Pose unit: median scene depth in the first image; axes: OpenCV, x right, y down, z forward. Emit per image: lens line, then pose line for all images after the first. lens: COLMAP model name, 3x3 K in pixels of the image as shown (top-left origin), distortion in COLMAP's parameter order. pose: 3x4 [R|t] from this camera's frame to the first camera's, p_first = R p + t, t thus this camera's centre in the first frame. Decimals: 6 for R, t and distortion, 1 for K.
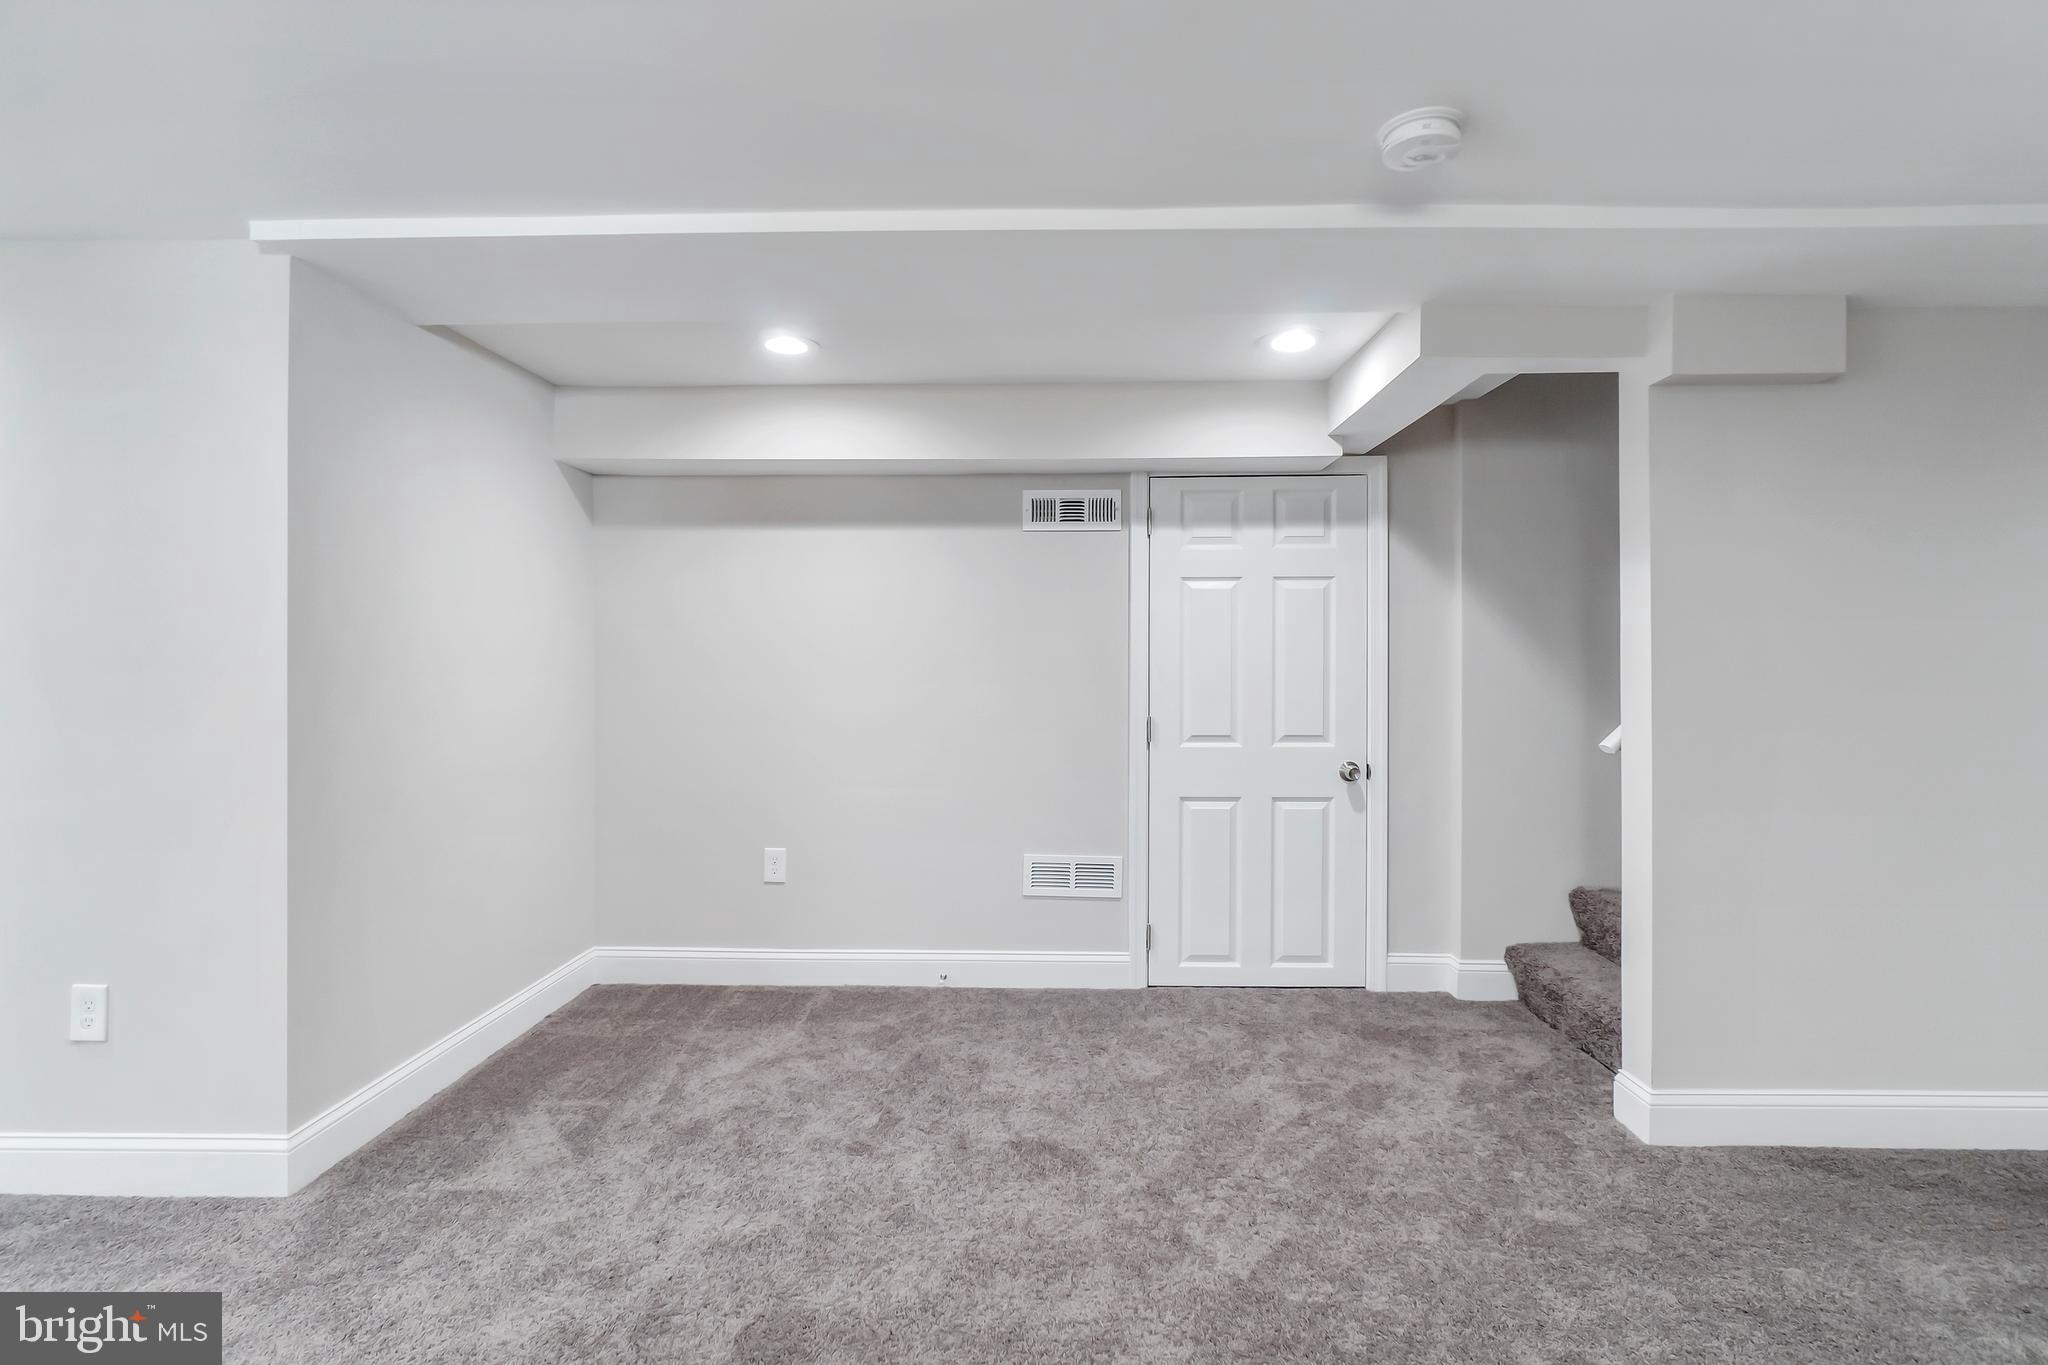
lens RADIAL K [[962.6, 0, 1031.2], [0, 962.6, 677.8], [0, 0, 1]] dist [-0.004195, -0.000202]
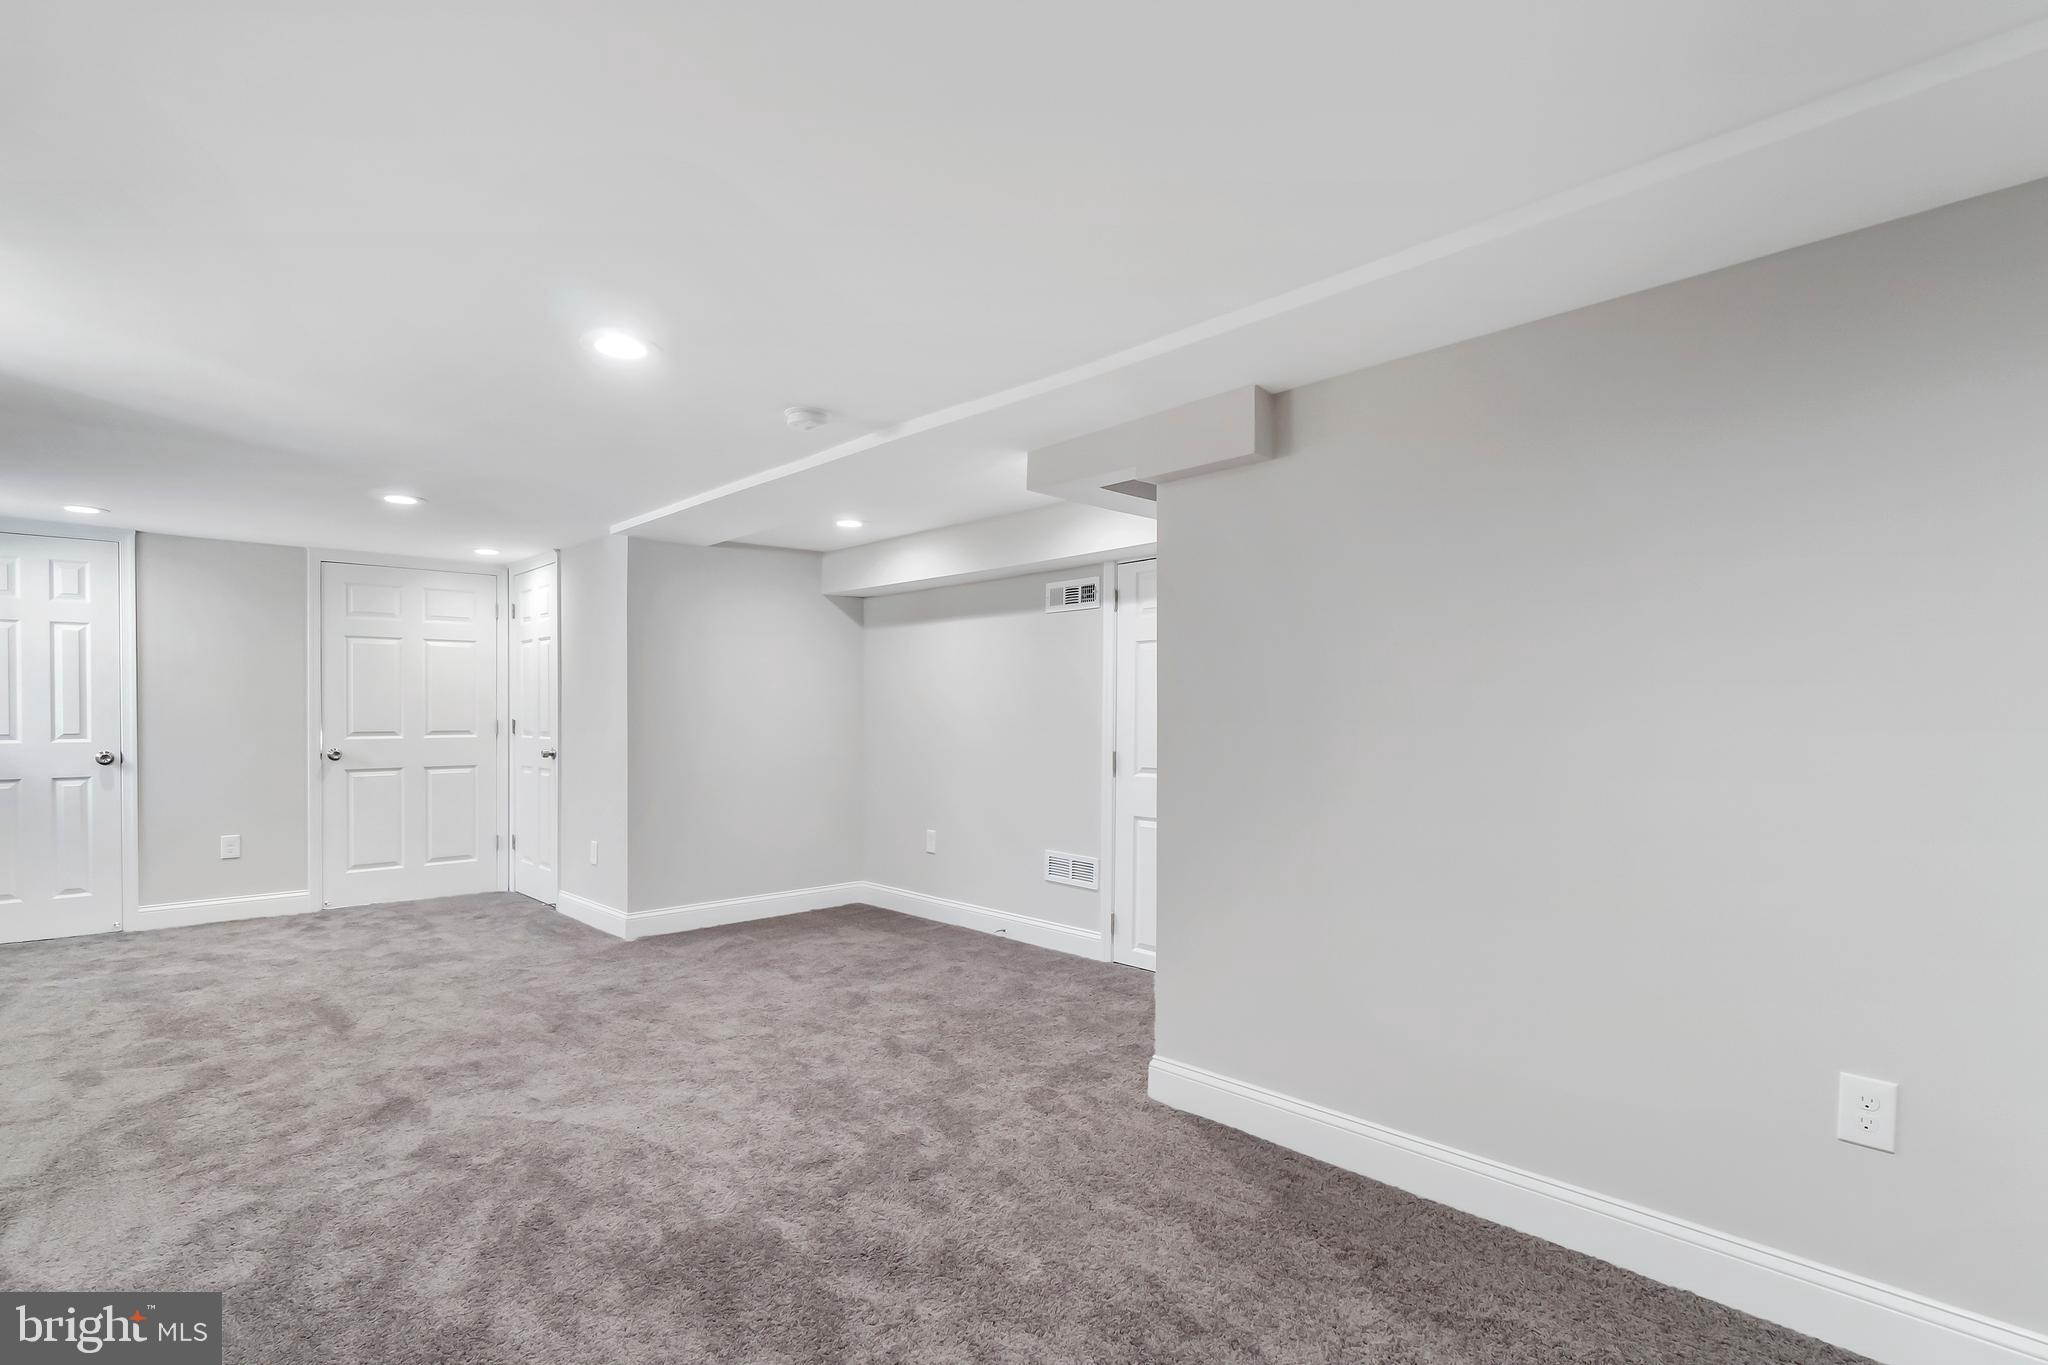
lens RADIAL K [[990.4, 0, 1032.9], [0, 990.4, 729.0], [0, 0, 1]] dist [0.015480, 0.000041]
pose [[0.712596, 0.012139, -0.701470, 0.982976], [-0.008297, 0.999926, 0.008875, -0.000369], [0.701526, -0.000505, 0.712644, -0.016800]]
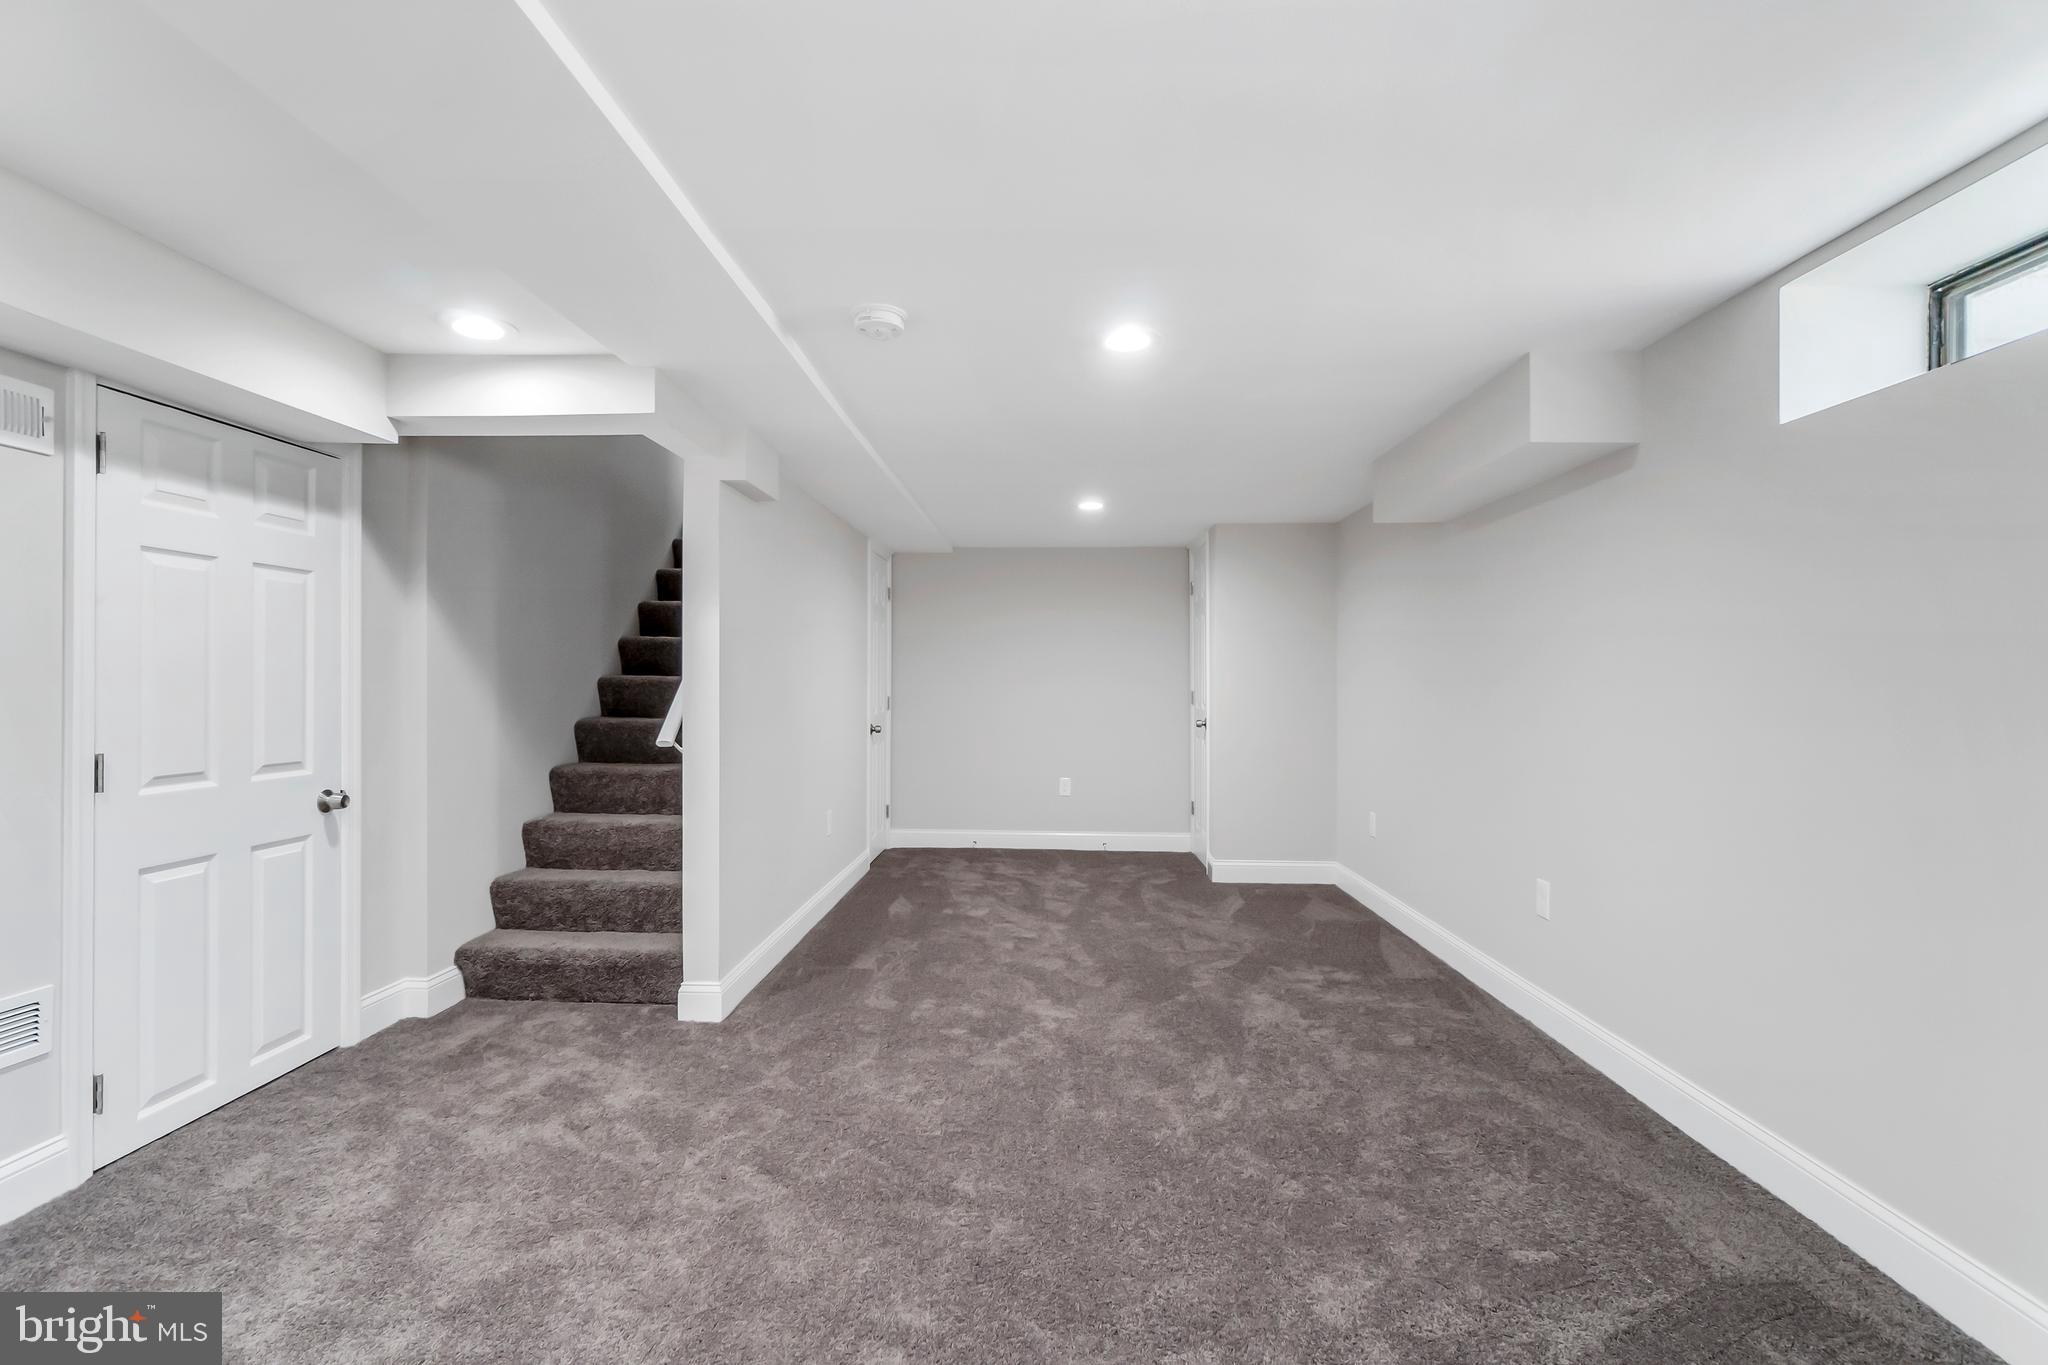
lens RADIAL K [[962.6, 0, 1031.2], [0, 962.6, 677.8], [0, 0, 1]] dist [-0.004195, -0.000202]
pose [[-0.006128, 0.005489, 0.999966, -0.531972], [0.003618, 0.999979, -0.005467, -0.004944], [-0.999975, 0.003584, -0.006148, 0.381607]]
